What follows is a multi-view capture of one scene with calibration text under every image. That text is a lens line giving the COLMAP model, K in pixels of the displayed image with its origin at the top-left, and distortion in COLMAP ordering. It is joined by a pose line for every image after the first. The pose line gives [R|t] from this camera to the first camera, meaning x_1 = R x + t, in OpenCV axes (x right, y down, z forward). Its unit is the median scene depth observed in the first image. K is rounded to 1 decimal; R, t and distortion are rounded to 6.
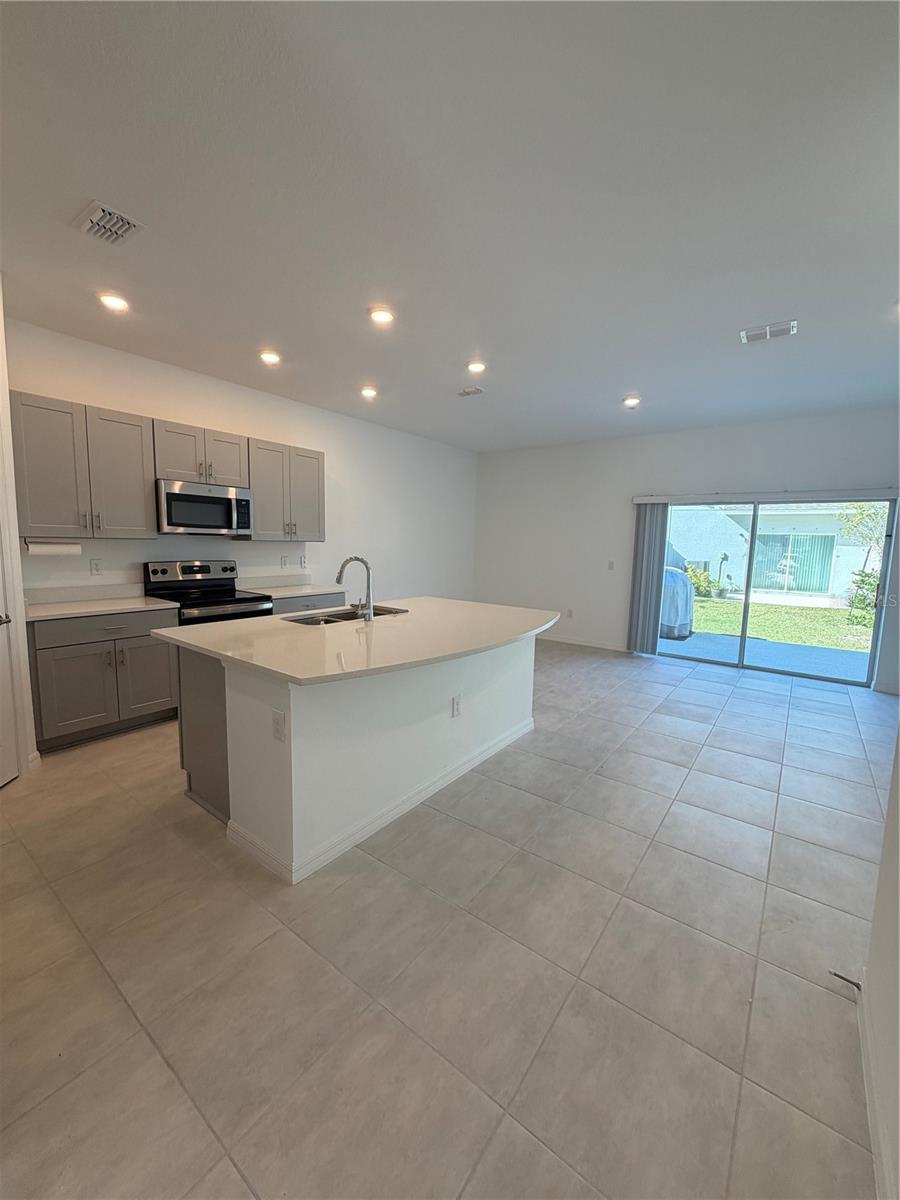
lens RADIAL K [[474.7, 0, 447.9], [0, 474.7, 601.9], [0, 0, 1]] dist [-0.006243, 0.000326]
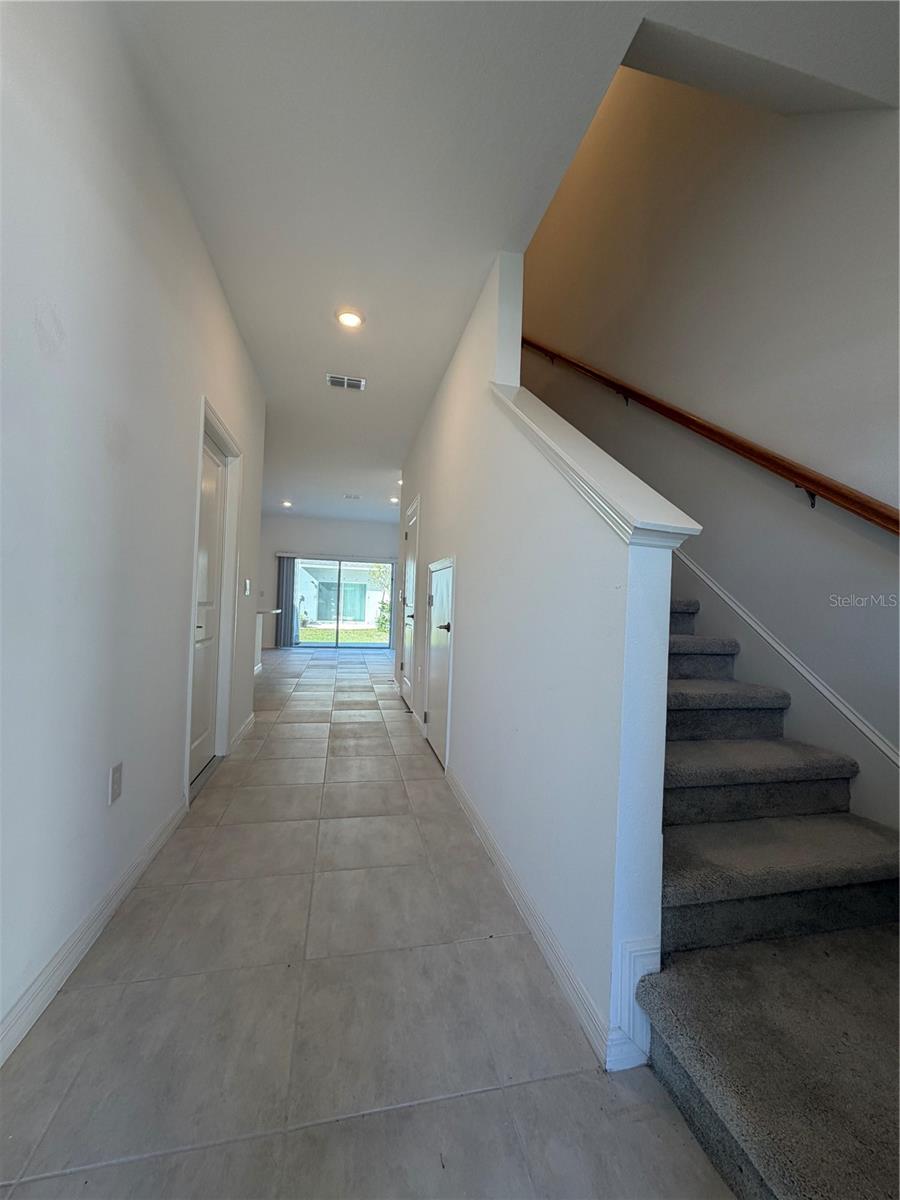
lens RADIAL K [[474.7, 0, 451.6], [0, 474.7, 598.6], [0, 0, 1]] dist [-0.006243, 0.000326]
pose [[0.644763, 0.003811, 0.764373, -0.325792], [0.081630, 0.993926, -0.073812, 0.076932], [-0.760011, 0.109987, 0.640535, -0.348693]]
